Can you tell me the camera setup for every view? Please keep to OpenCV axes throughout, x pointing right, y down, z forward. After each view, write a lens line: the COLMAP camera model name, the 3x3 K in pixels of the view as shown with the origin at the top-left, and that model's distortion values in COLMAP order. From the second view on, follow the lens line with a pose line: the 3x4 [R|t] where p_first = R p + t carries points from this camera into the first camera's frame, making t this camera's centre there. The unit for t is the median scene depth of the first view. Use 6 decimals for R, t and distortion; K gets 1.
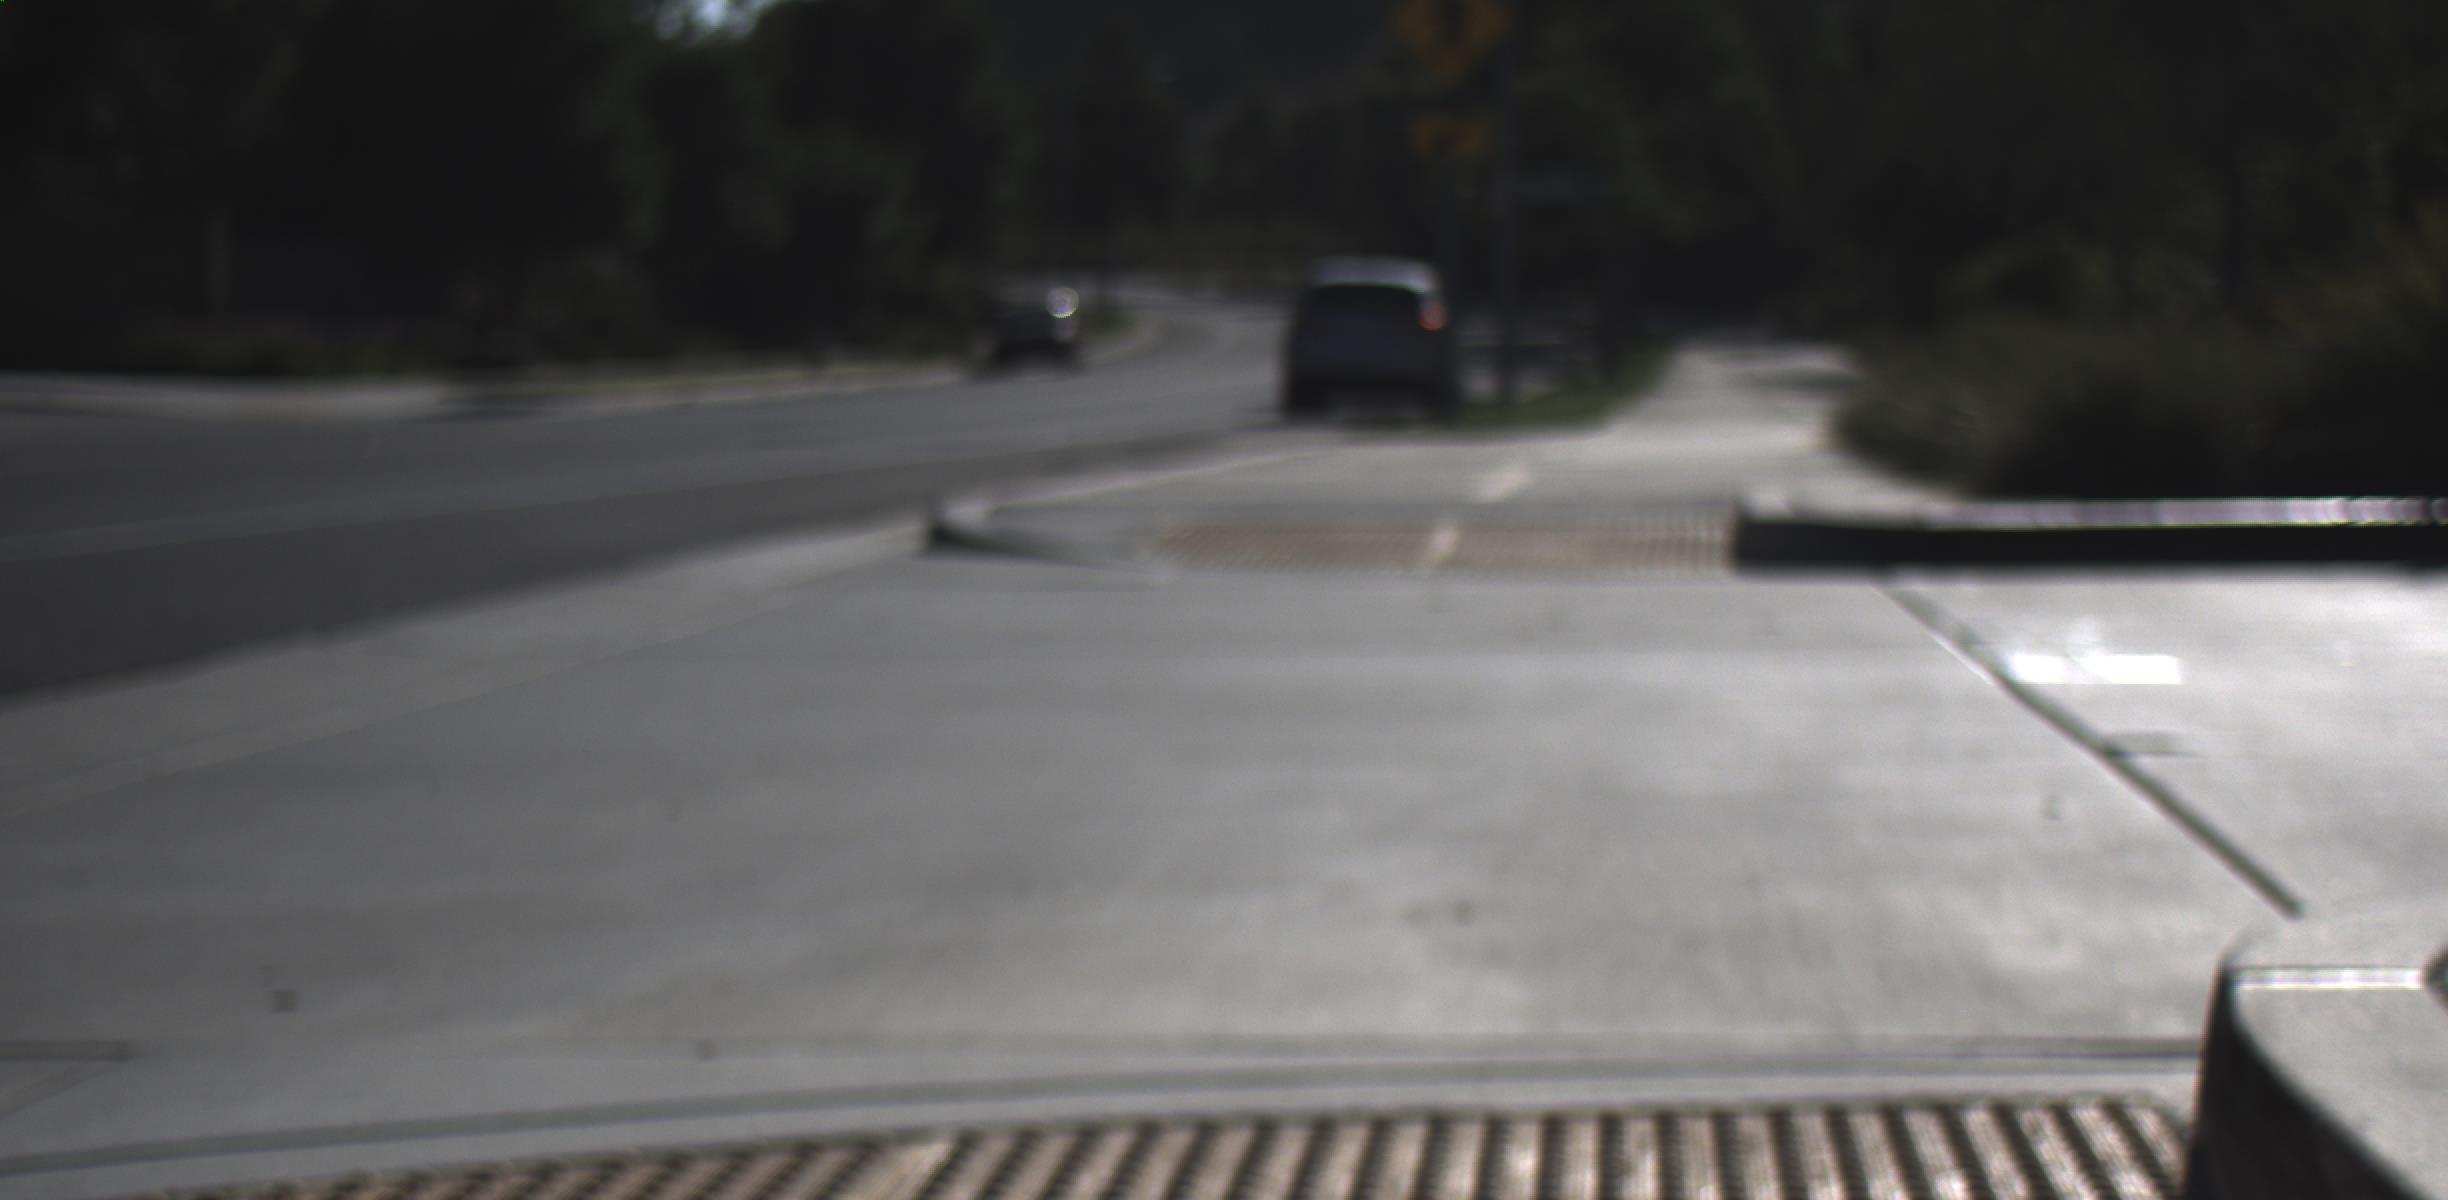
lens RADIAL K [[6591.1, 0, 1258.6], [0, 6591.1, 600.7], [0, 0, 1]] dist [0.134411, 5.947908]
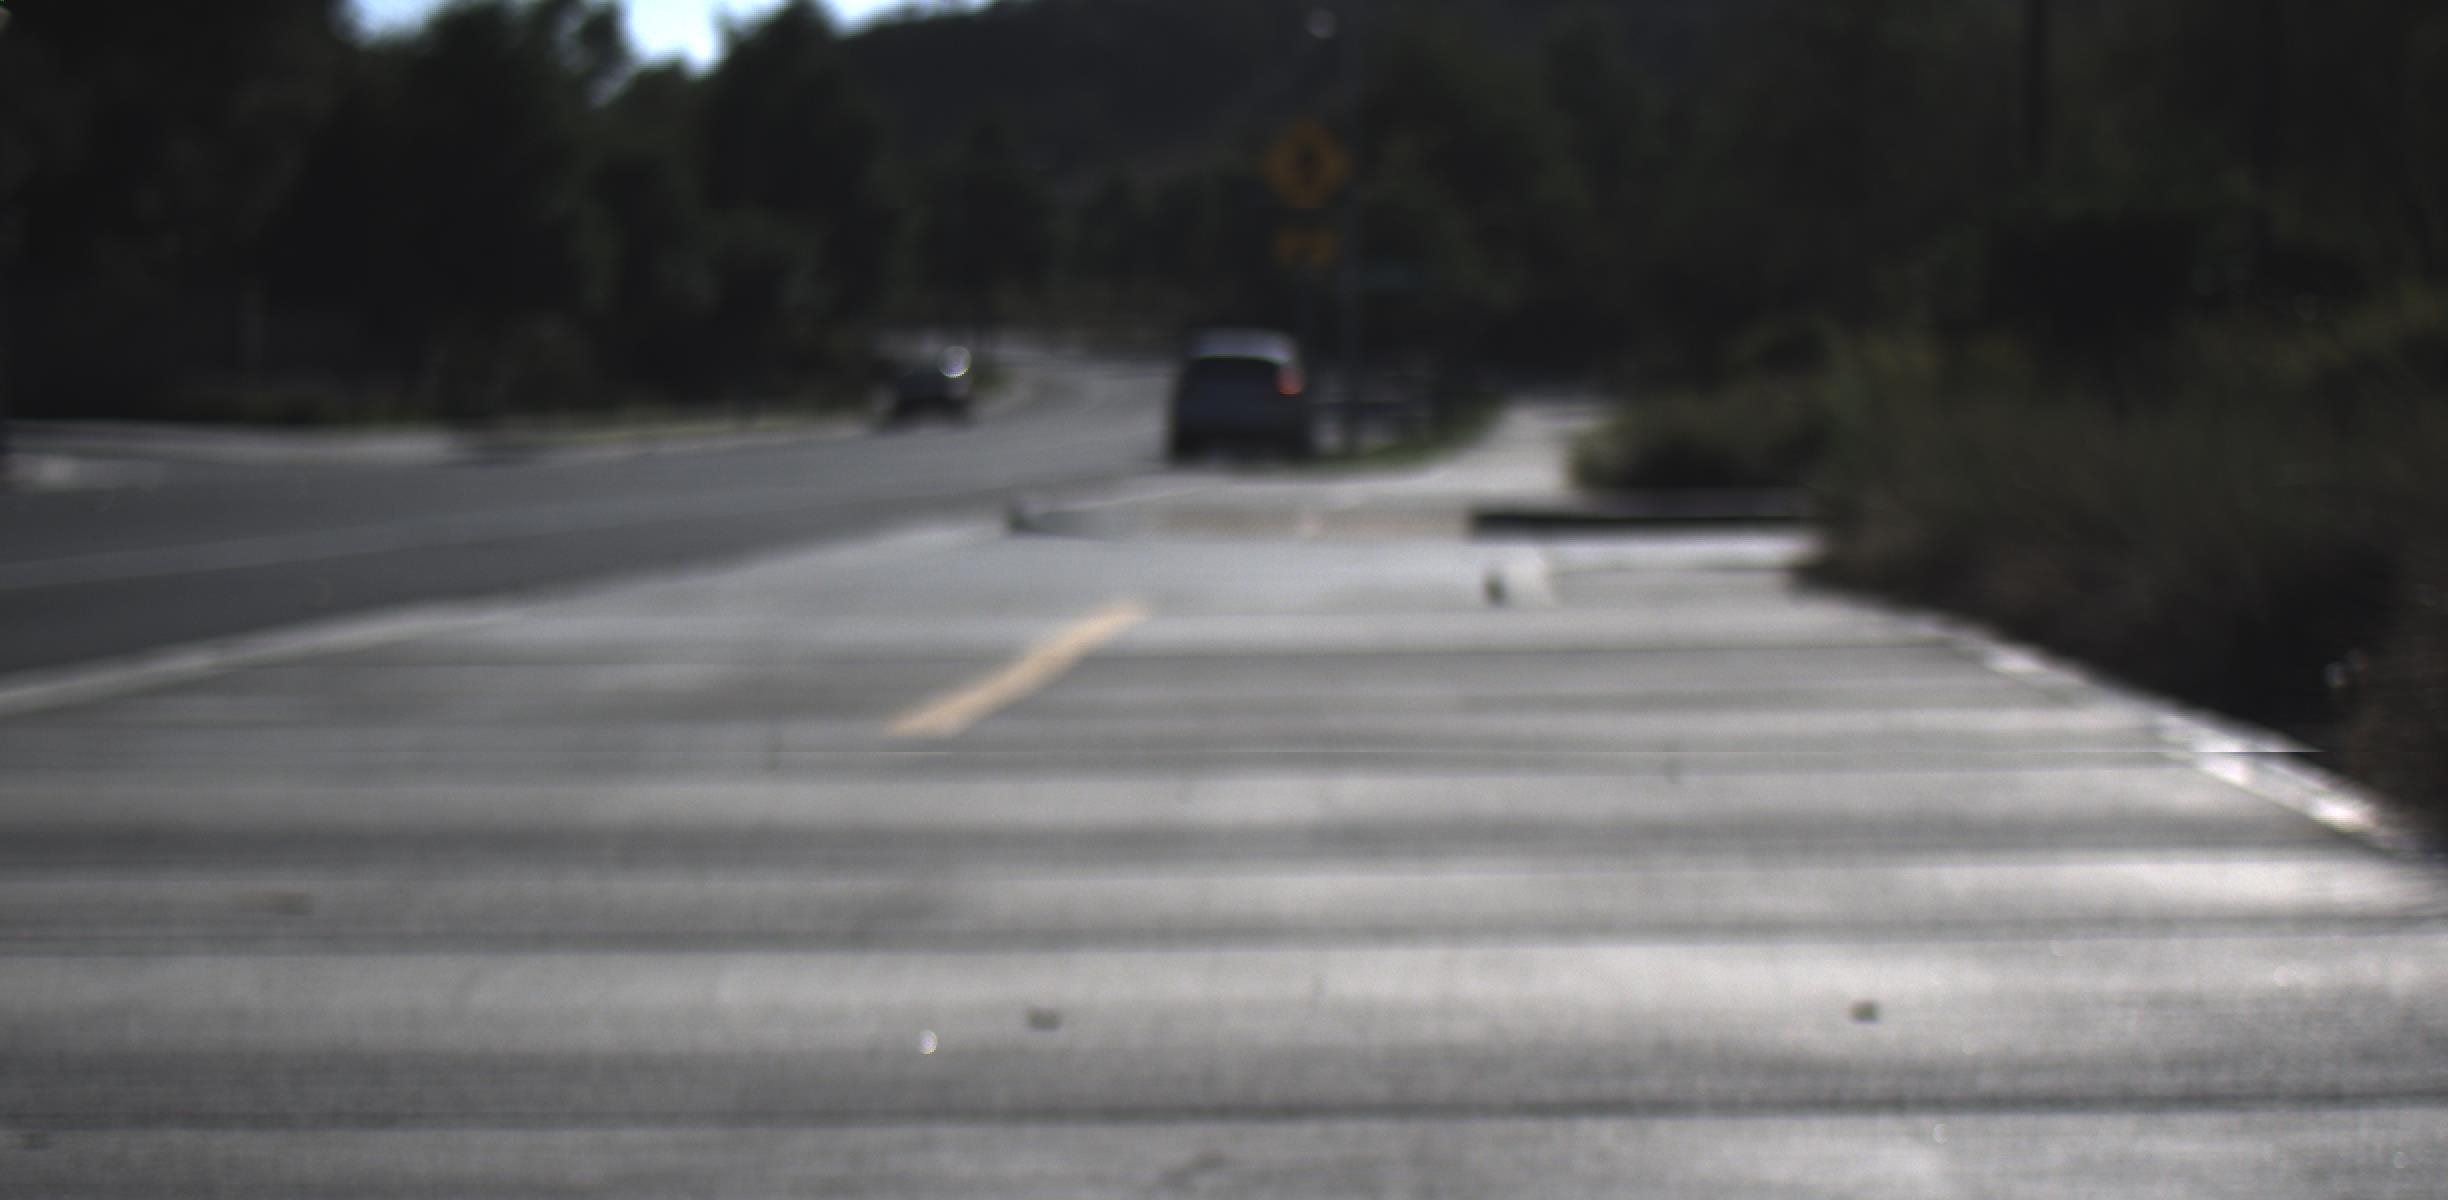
lens RADIAL K [[6591.1, 0, 1258.6], [0, 6591.1, 600.7], [0, 0, 1]] dist [0.134411, 5.947908]
pose [[0.999735, 0.002904, 0.022837, -0.006072], [-0.002721, 0.999964, -0.008019, 0.006168], [-0.022860, 0.007955, 0.999707, -0.183094]]
